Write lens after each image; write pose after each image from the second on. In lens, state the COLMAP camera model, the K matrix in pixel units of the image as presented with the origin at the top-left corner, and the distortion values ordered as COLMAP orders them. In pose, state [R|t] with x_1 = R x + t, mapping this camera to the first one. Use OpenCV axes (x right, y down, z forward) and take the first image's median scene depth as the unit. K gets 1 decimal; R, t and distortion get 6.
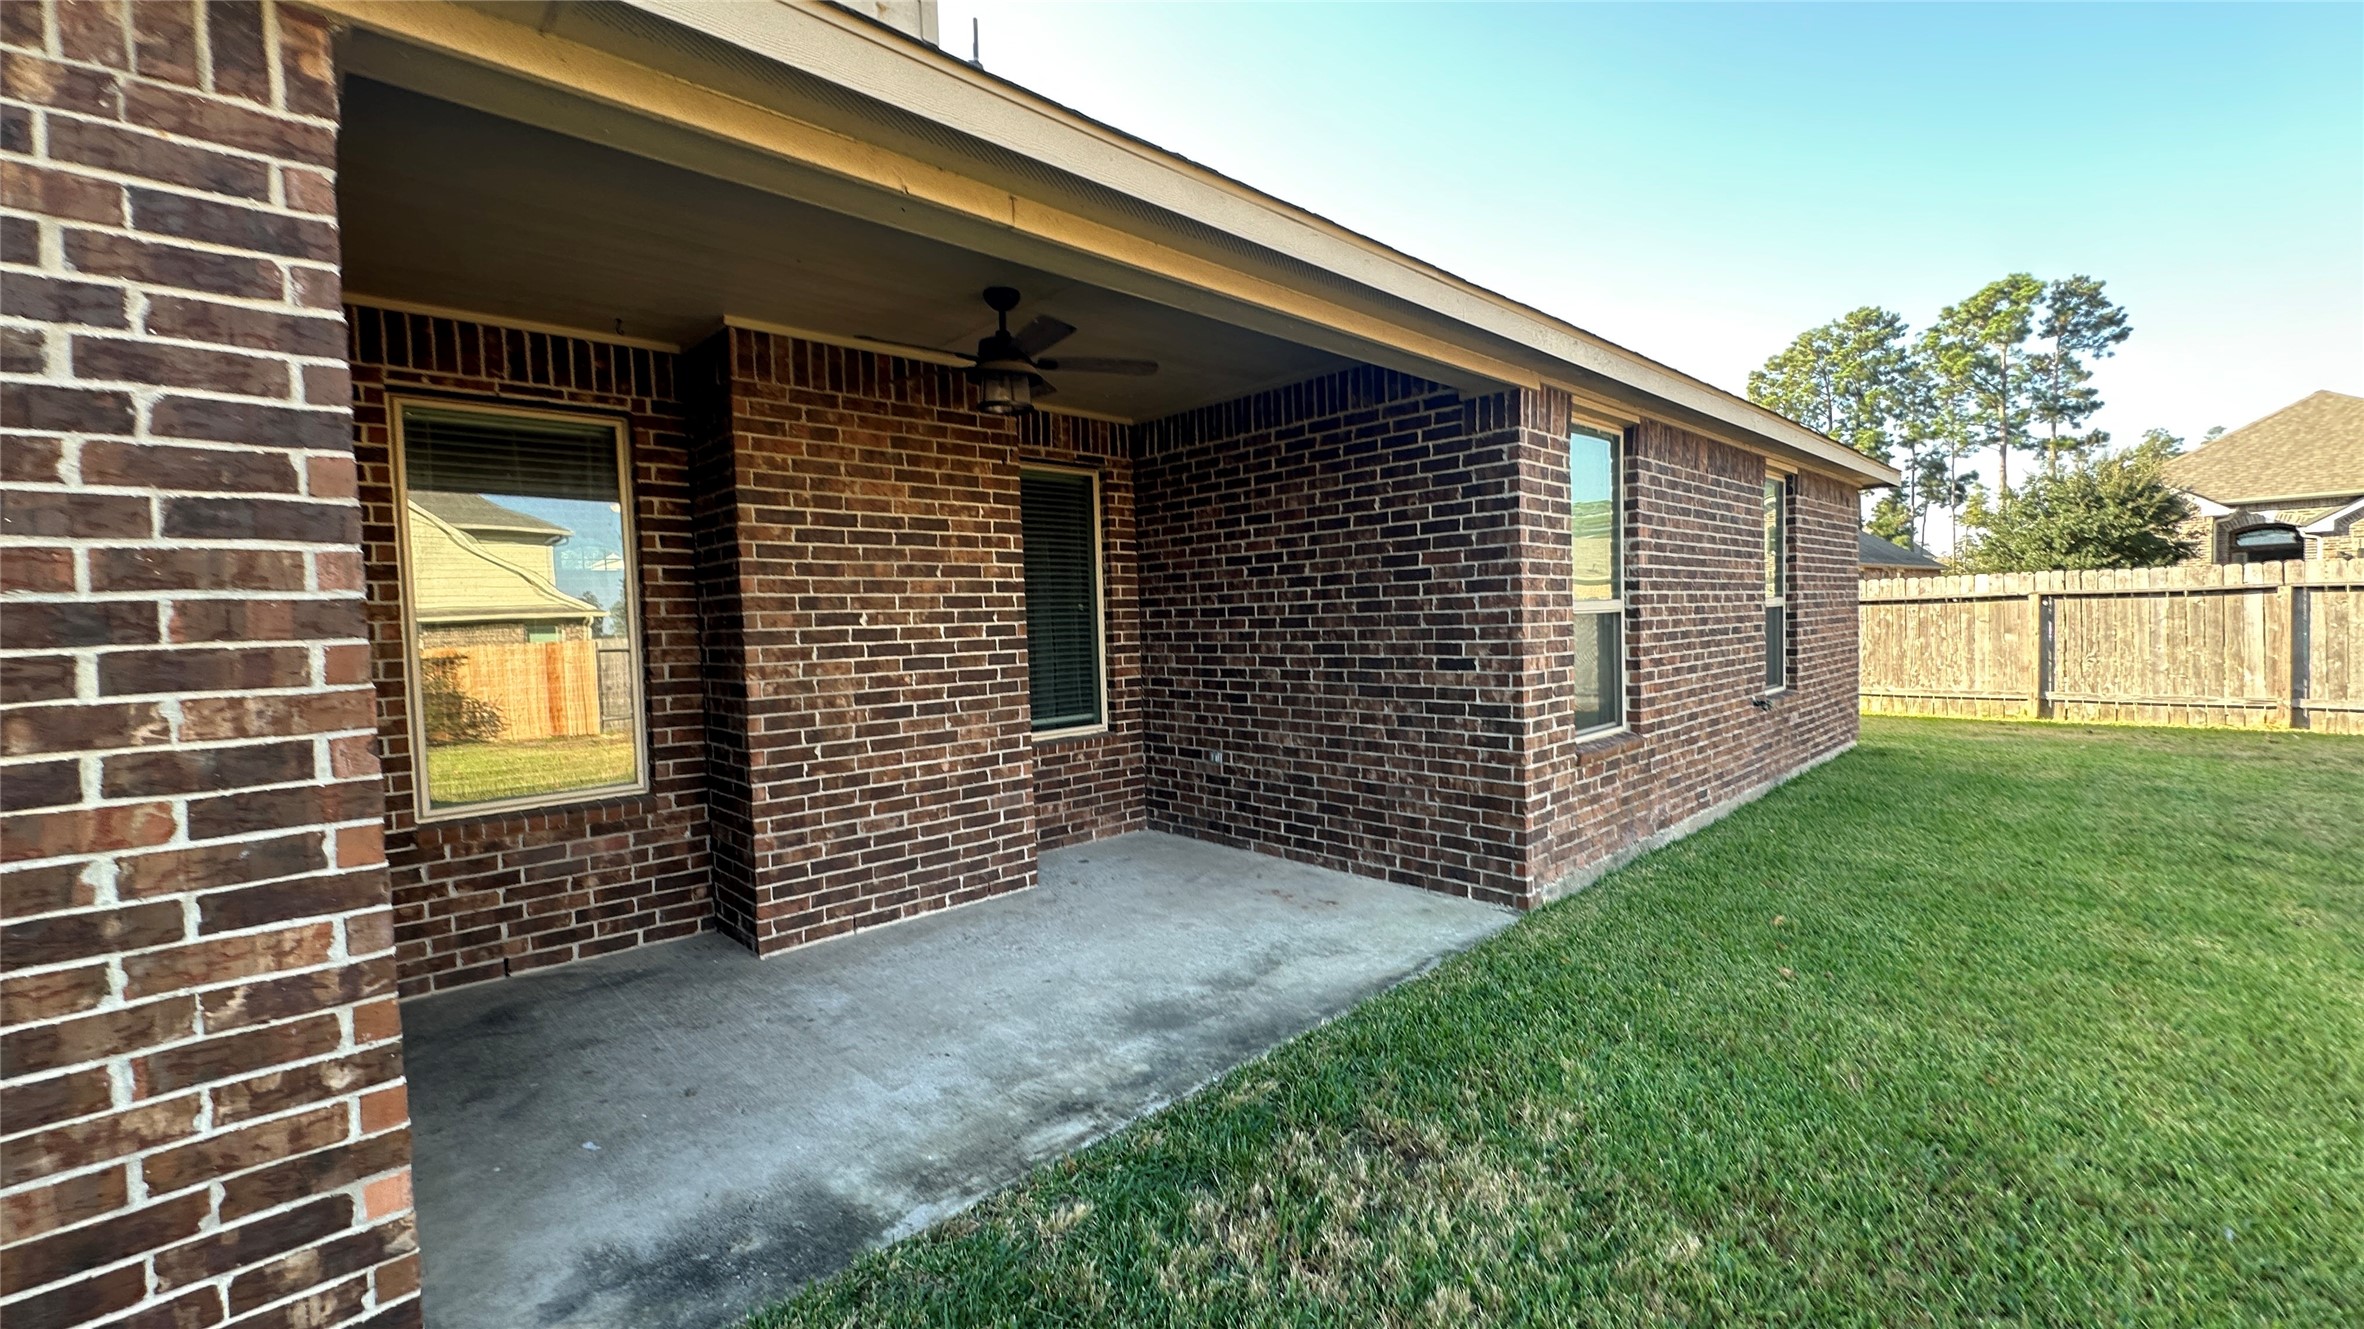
lens RADIAL K [[948.8, 0, 1184.6], [0, 948.8, 668.5], [0, 0, 1]] dist [-0.001240, 0.000215]
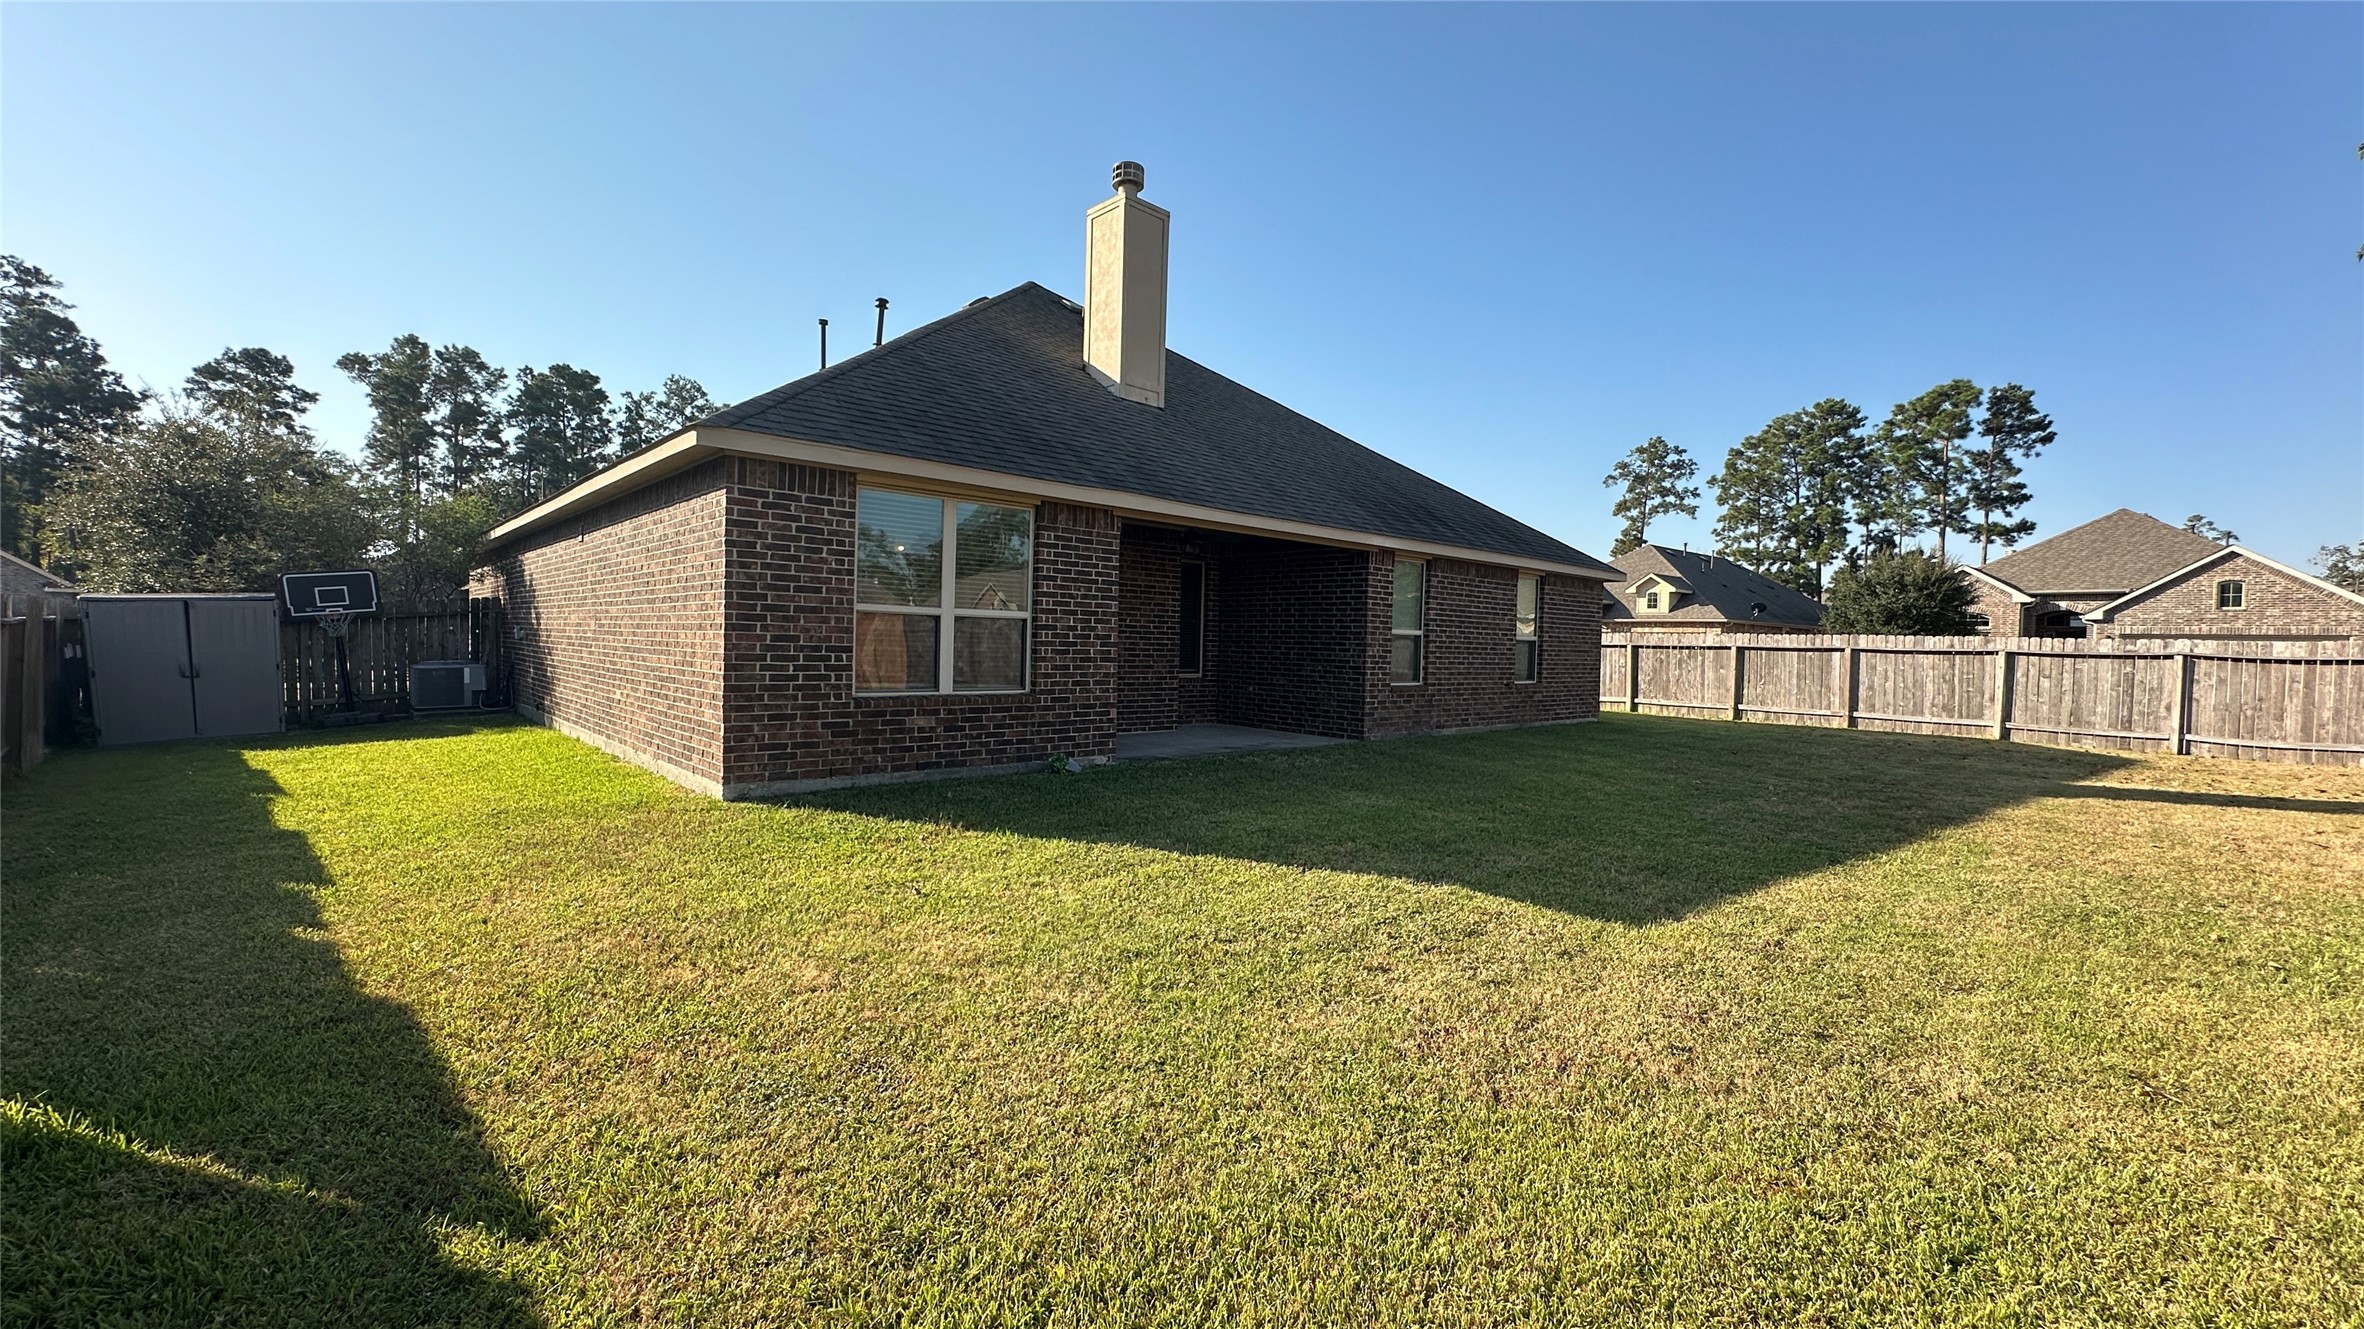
lens RADIAL K [[948.8, 0, 1184.6], [0, 948.8, 668.5], [0, 0, 1]] dist [-0.001240, 0.000215]
pose [[0.998107, 0.057419, -0.022015, -0.009182], [-0.057941, 0.998036, -0.023831, 0.012521], [0.020603, 0.025062, 0.999474, -0.153122]]
